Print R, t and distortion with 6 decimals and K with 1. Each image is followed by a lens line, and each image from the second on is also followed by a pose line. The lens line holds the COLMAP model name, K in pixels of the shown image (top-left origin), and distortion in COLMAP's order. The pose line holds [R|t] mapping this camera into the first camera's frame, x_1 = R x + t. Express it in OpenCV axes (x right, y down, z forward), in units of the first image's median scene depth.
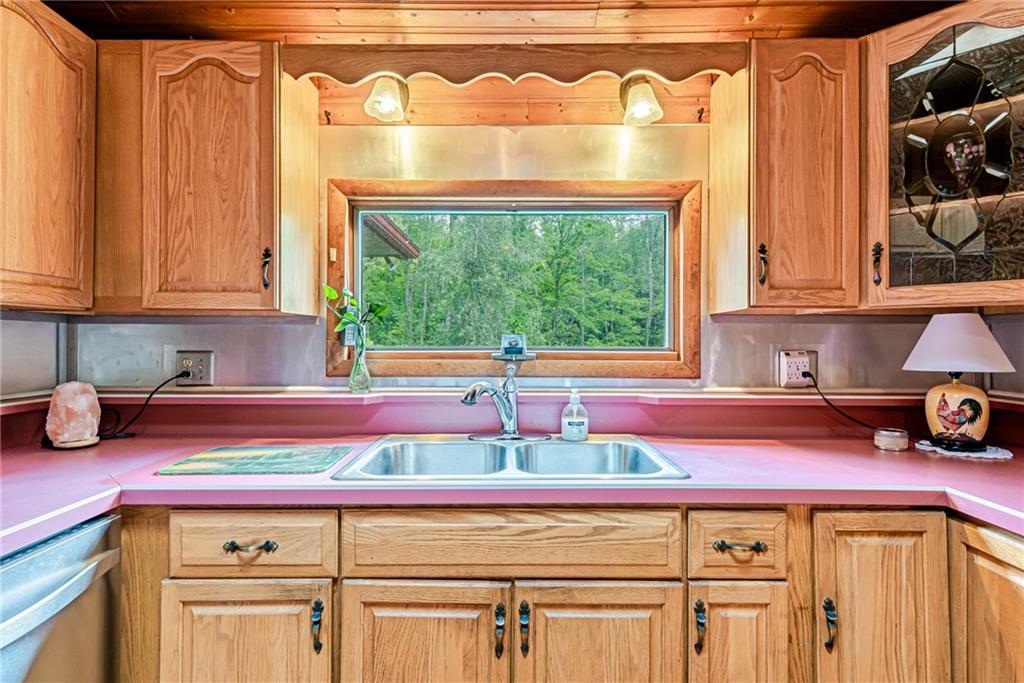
lens RADIAL K [[559.3, 0, 512.0], [0, 559.3, 341.5], [0, 0, 1]] dist [0.020246, -0.000056]
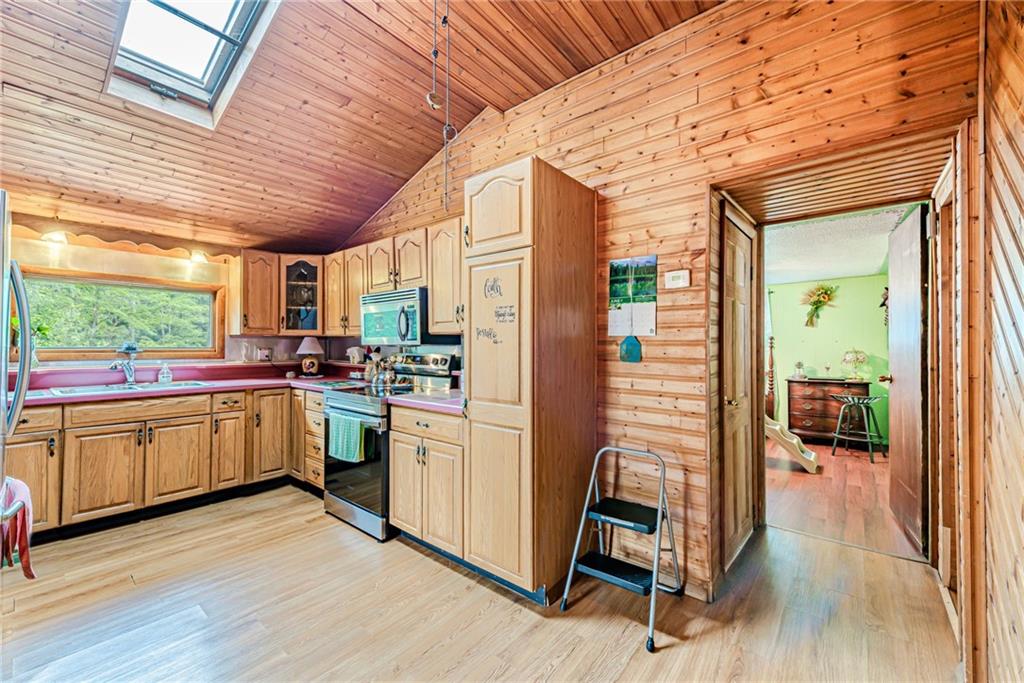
lens RADIAL K [[405.8, 0, 512.0], [0, 405.8, 341.5], [0, 0, 1]] dist [0.007005, -0.000204]
pose [[0.640334, 0.005788, 0.768075, -0.350964], [-0.002576, 0.999982, -0.005388, -0.012385], [-0.768093, 0.001472, 0.640337, -1.625381]]
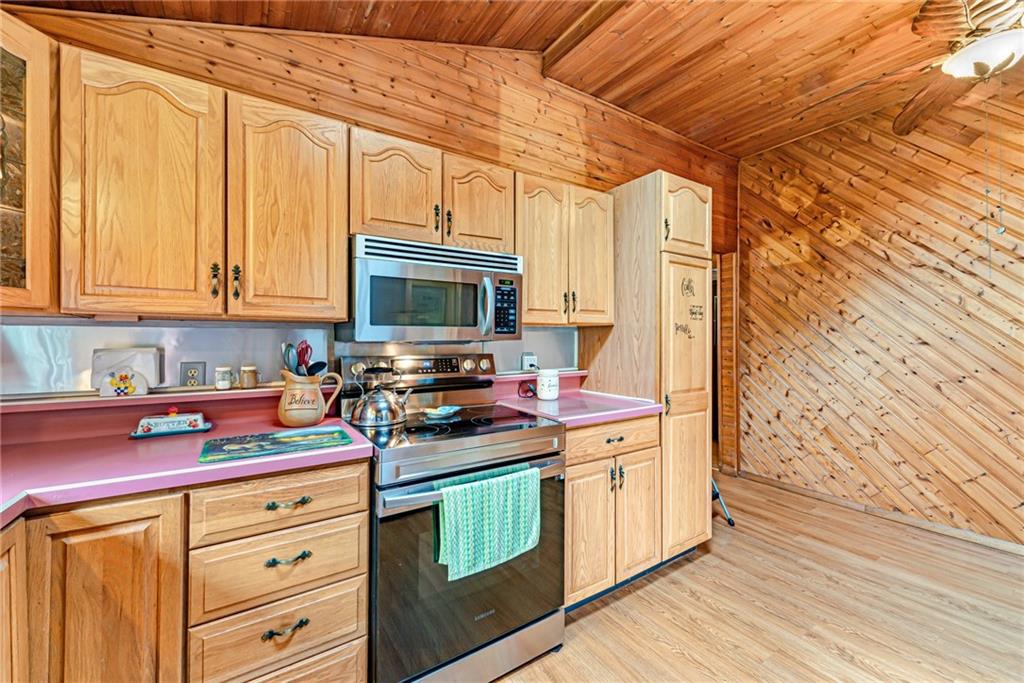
lens RADIAL K [[405.8, 0, 512.0], [0, 405.8, 341.5], [0, 0, 1]] dist [0.007005, -0.000204]
pose [[-0.549998, 0.004350, 0.835155, -0.240531], [0.003857, 0.999989, -0.002669, -0.001054], [-0.835157, 0.001753, -0.550009, 0.522018]]
